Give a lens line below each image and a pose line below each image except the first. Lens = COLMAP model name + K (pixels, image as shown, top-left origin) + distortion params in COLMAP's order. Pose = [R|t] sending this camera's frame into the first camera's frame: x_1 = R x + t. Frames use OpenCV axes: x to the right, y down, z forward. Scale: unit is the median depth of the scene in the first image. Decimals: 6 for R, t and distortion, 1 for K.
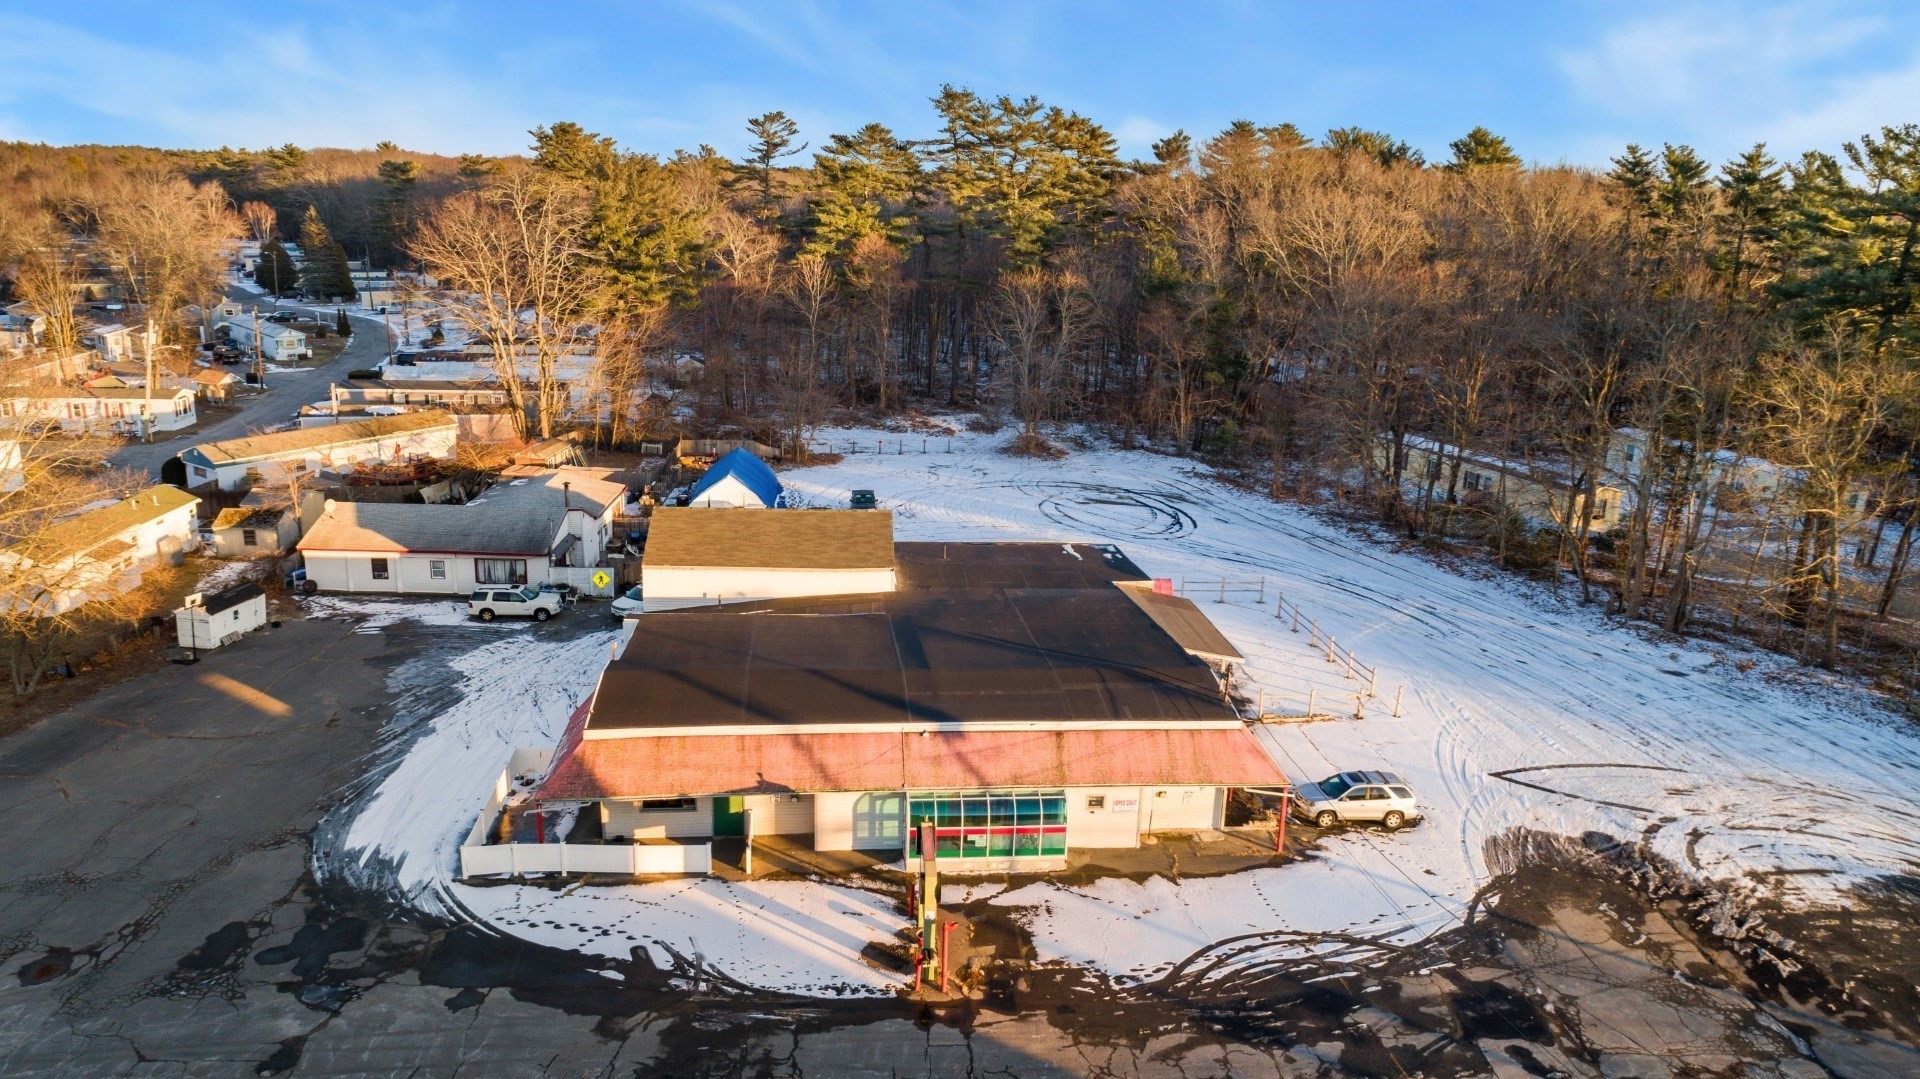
lens RADIAL K [[1296.9, 0, 960.0], [0, 1296.9, 539.5], [0, 0, 1]] dist [-0.010667, -0.001783]
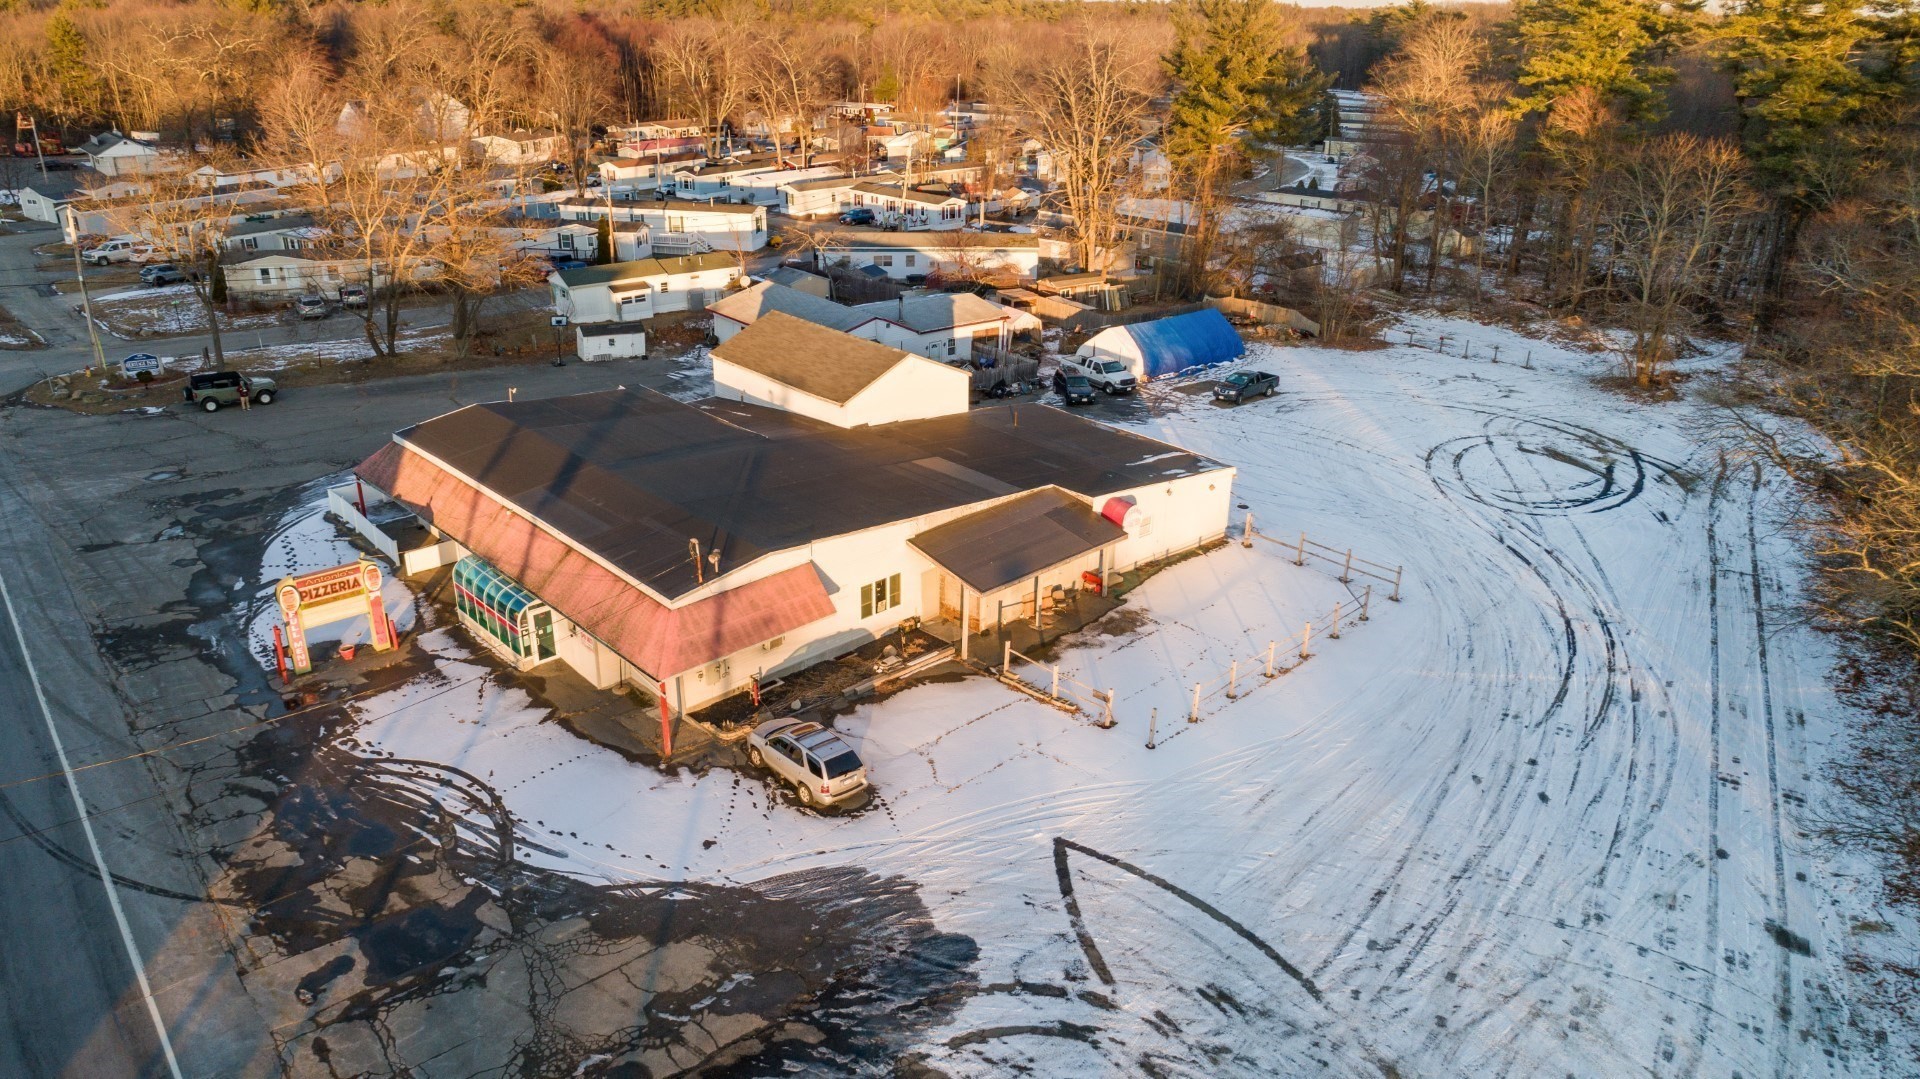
lens RADIAL K [[1296.9, 0, 960.0], [0, 1296.9, 539.5], [0, 0, 1]] dist [-0.010667, -0.001783]
pose [[0.604820, 0.285724, -0.743340, 1.101633], [-0.211551, 0.957528, 0.195925, -0.130934], [0.767749, 0.038755, 0.639578, 0.645104]]
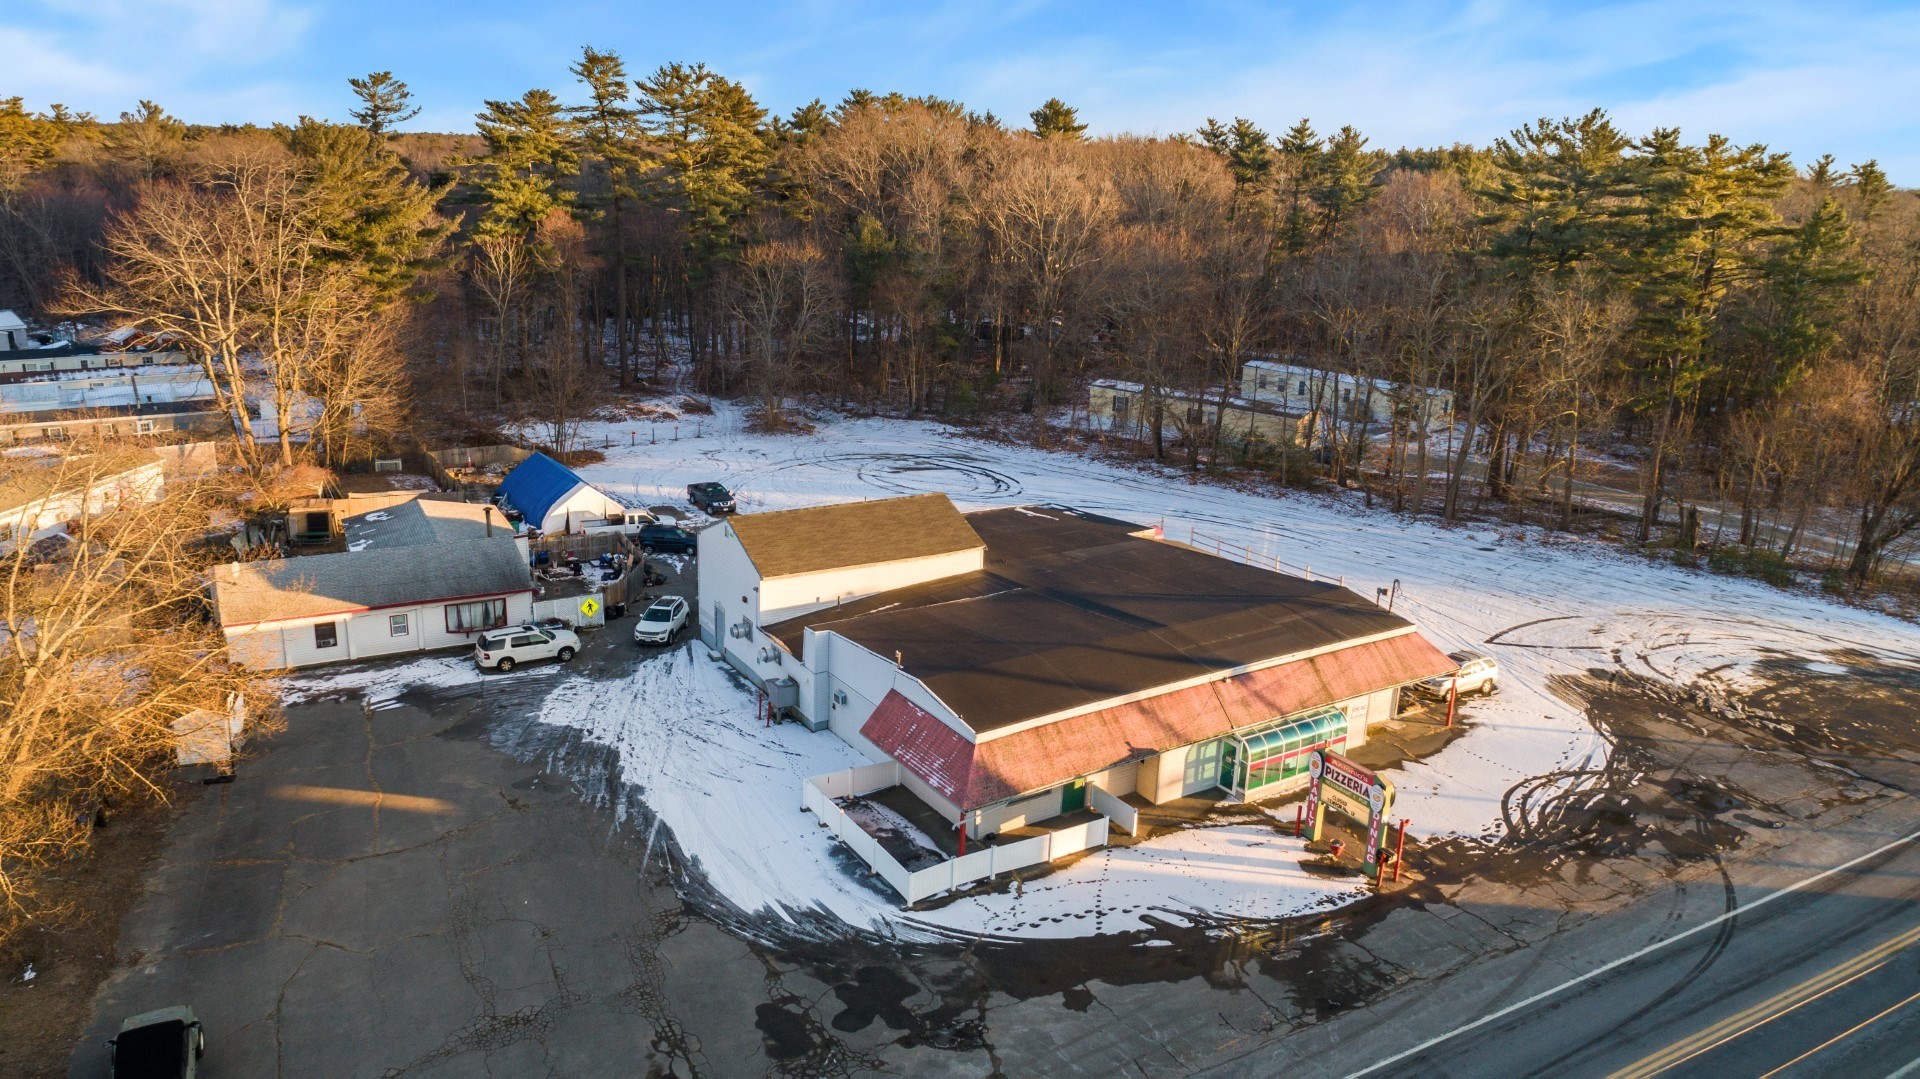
lens RADIAL K [[1318.1, 0, 960.0], [0, 1318.1, 539.5], [0, 0, 1]] dist [-0.008962, -0.000277]
pose [[0.890382, -0.131048, 0.435944, -0.766731], [0.118564, 0.991374, 0.055856, -0.065035], [-0.439503, 0.001954, 0.898239, 0.092073]]
